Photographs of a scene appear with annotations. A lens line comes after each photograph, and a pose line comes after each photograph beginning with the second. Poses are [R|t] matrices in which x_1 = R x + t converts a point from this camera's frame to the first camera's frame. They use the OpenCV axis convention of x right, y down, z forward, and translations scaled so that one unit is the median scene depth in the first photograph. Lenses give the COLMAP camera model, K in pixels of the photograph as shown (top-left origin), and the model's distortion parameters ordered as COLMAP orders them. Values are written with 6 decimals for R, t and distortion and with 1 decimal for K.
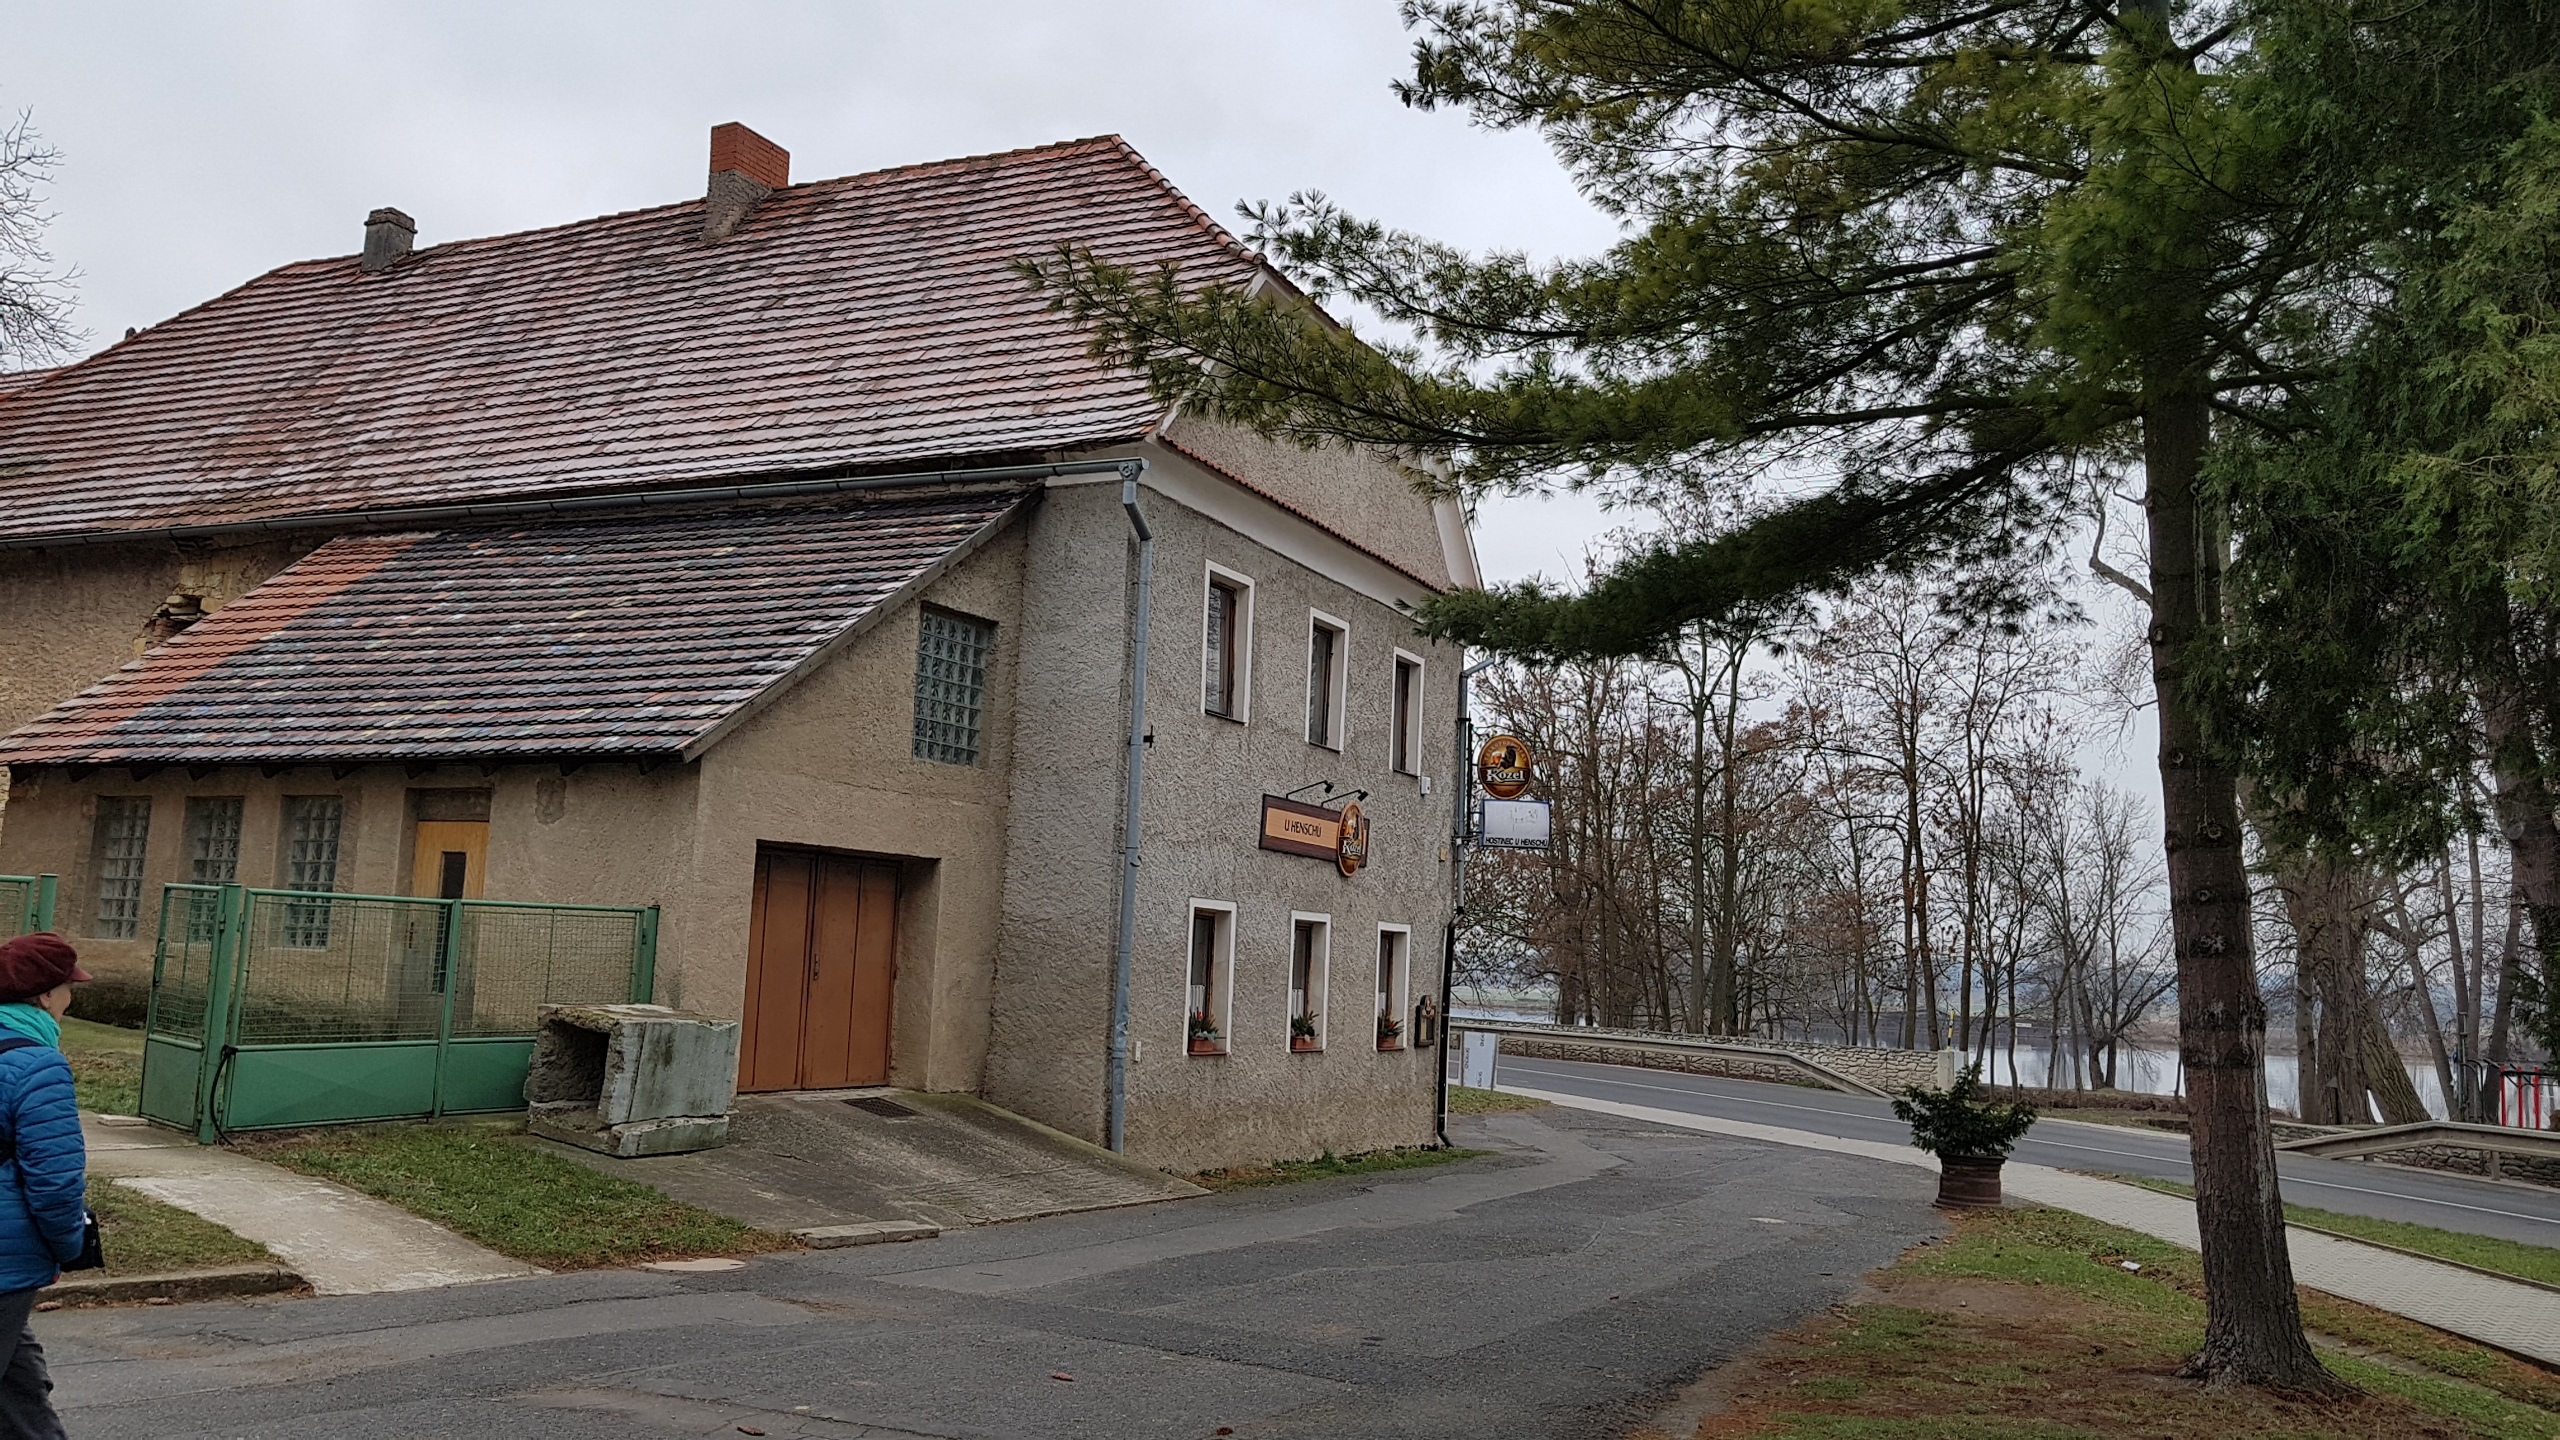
lens RADIAL K [[1990.9, 0, 1279.0], [0, 1990.9, 684.2], [0, 0, 1]] dist [-0.005162, -0.002881]
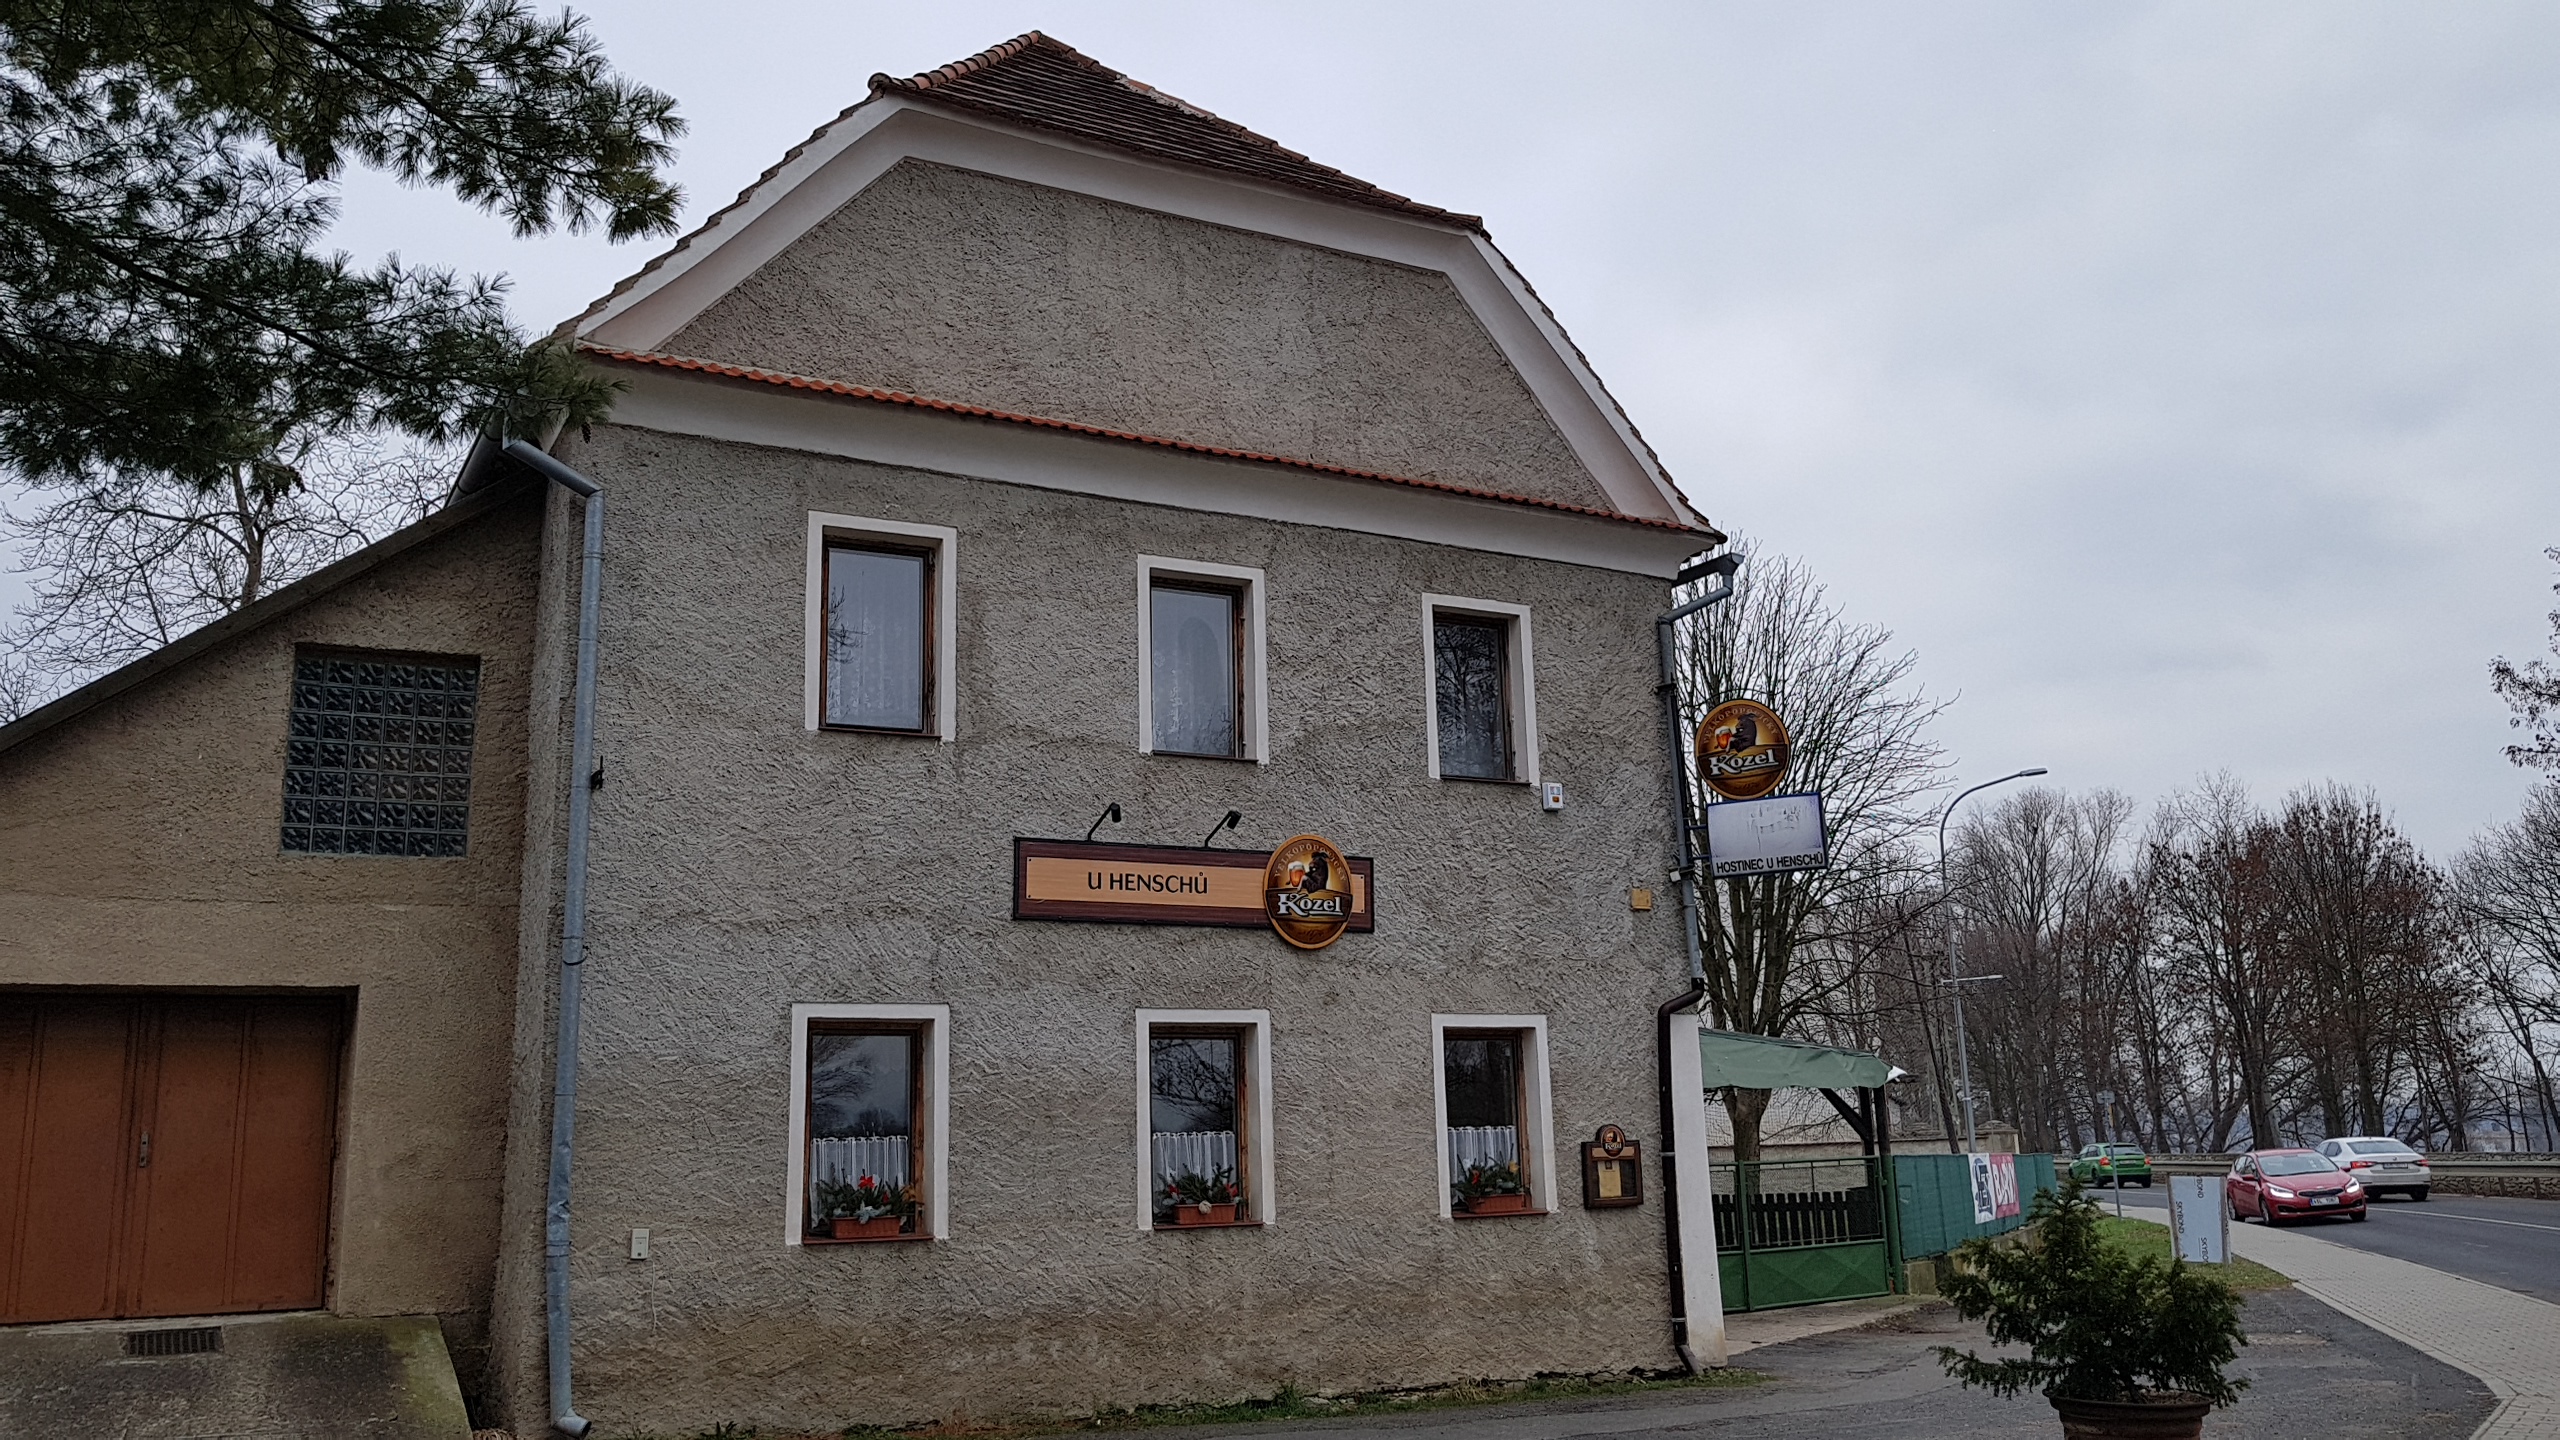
lens RADIAL K [[1990.9, 0, 1279.0], [0, 1990.9, 684.2], [0, 0, 1]] dist [-0.005162, -0.002881]
pose [[0.802560, -0.202222, -0.561253, 0.485345], [0.149070, 0.978930, -0.139551, 0.120375], [0.577647, 0.028332, 0.815795, 0.551154]]
